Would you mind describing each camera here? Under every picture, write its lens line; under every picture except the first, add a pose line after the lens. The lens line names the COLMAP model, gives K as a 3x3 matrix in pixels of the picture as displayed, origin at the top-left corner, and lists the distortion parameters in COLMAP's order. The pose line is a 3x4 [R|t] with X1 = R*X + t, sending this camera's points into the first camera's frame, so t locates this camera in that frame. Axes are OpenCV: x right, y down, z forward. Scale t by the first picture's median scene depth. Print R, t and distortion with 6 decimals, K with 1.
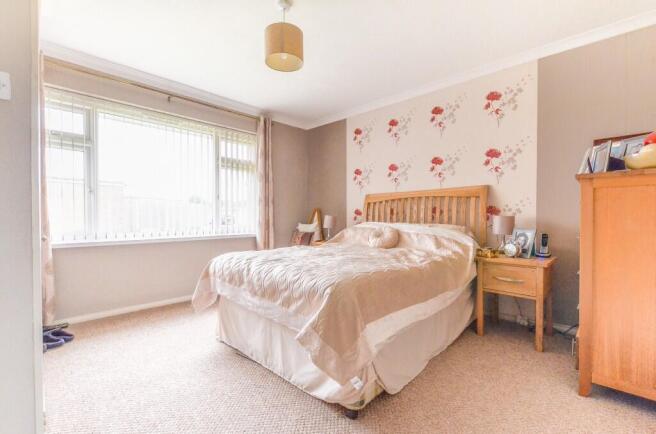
lens RADIAL K [[278.7, 0, 328.0], [0, 278.7, 217.0], [0, 0, 1]] dist [-0.000468, -0.000203]
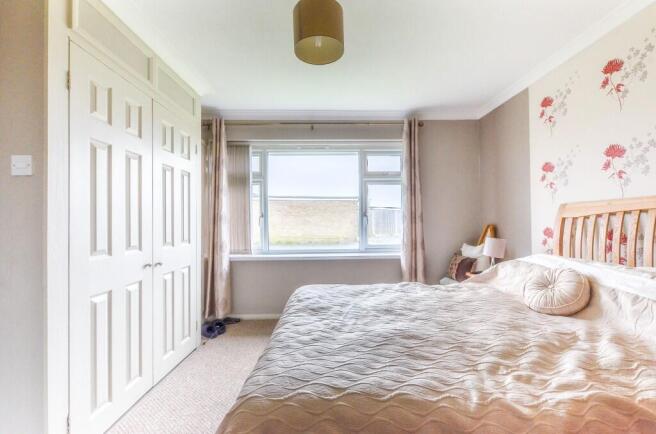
lens RADIAL K [[278.7, 0, 328.0], [0, 278.7, 217.0], [0, 0, 1]] dist [-0.000468, -0.000203]
pose [[0.720068, -0.023208, -0.693516, 0.185527], [0.007035, 0.999633, -0.026148, -0.039239], [0.693868, 0.013950, 0.719967, 0.226492]]
